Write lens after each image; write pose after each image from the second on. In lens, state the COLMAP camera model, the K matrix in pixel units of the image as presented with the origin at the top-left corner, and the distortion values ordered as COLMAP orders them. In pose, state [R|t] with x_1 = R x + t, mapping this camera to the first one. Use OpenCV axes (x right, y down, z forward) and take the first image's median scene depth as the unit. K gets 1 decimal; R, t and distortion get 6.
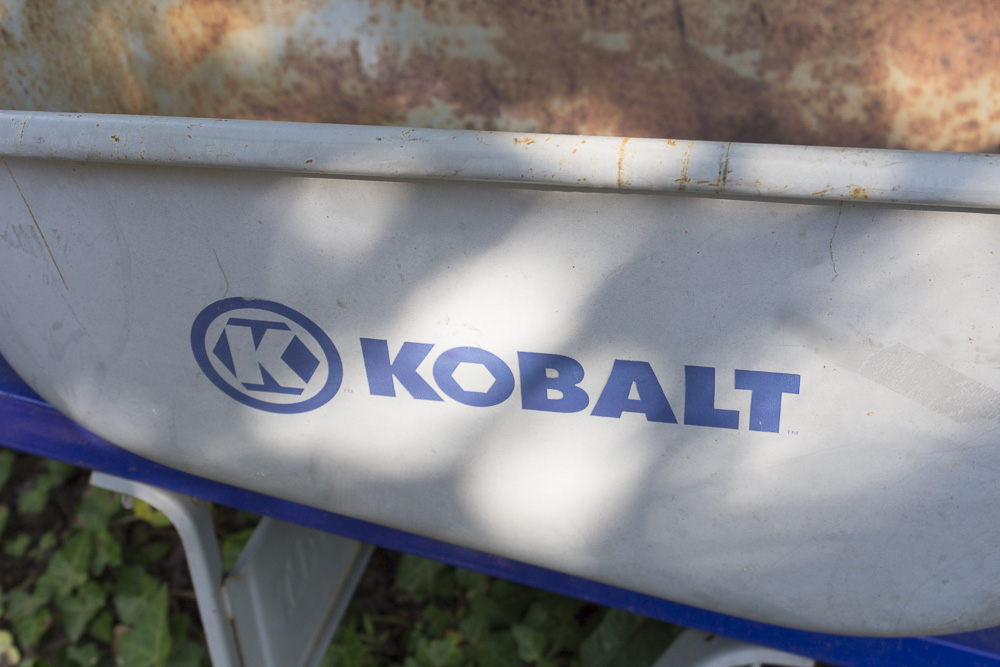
lens RADIAL K [[1530.7, 0, 500.9], [0, 1530.7, 339.0], [0, 0, 1]] dist [-0.015316, 0.000000]
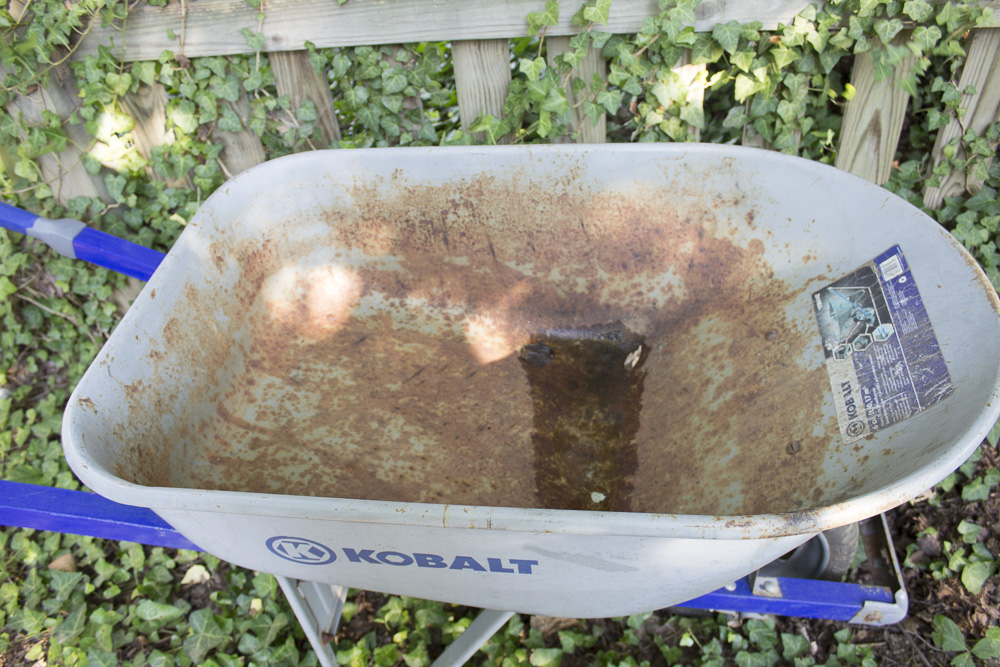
lens RADIAL K [[830.3, 0, 503.0], [0, 830.3, 334.2], [0, 0, 1]] dist [-0.135757, 0.021392]
pose [[0.994102, -0.092699, 0.056289, 0.061664], [0.080854, 0.979407, 0.185001, -0.304973], [-0.072279, -0.179359, 0.981125, -0.073177]]
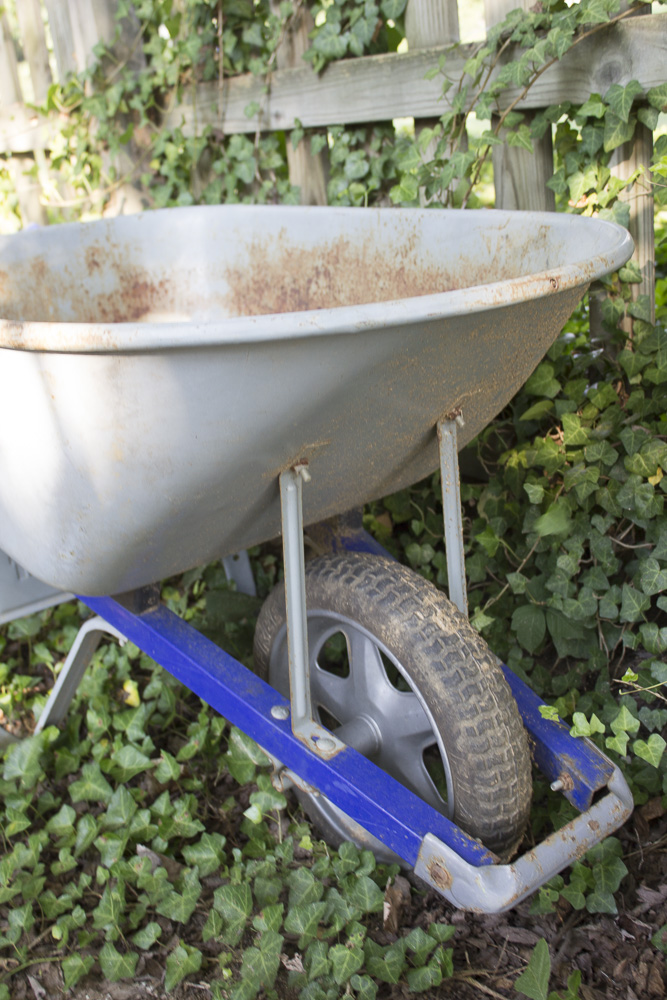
lens RADIAL K [[1160.0, 0, 332.3], [0, 1160.0, 501.1], [0, 0, 1]] dist [-0.088098, 0.000000]
pose [[0.790178, 0.185307, -0.584192, 0.932105], [-0.260709, 0.964284, -0.046762, 0.041897], [0.554662, 0.189254, 0.810267, -0.018116]]
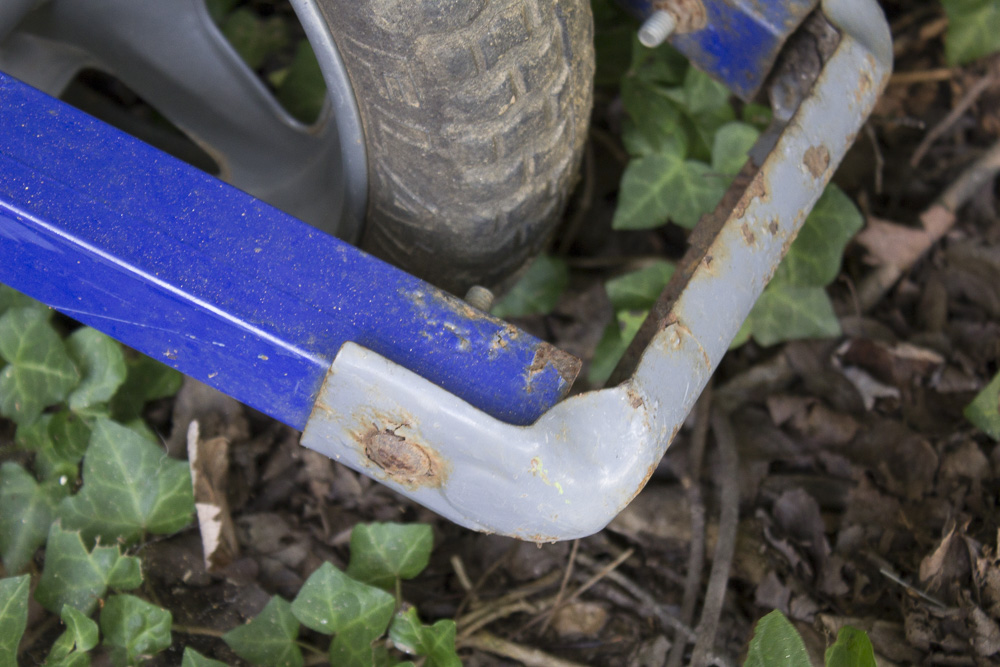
lens RADIAL K [[2277.8, 0, 500.9], [0, 2277.8, 333.1], [0, 0, 1]] dist [0.075861, 0.000000]
pose [[0.954285, 0.237189, -0.181883, 0.648522], [-0.147337, 0.902730, 0.404192, 0.012092], [0.260061, -0.358916, 0.896408, 0.335925]]
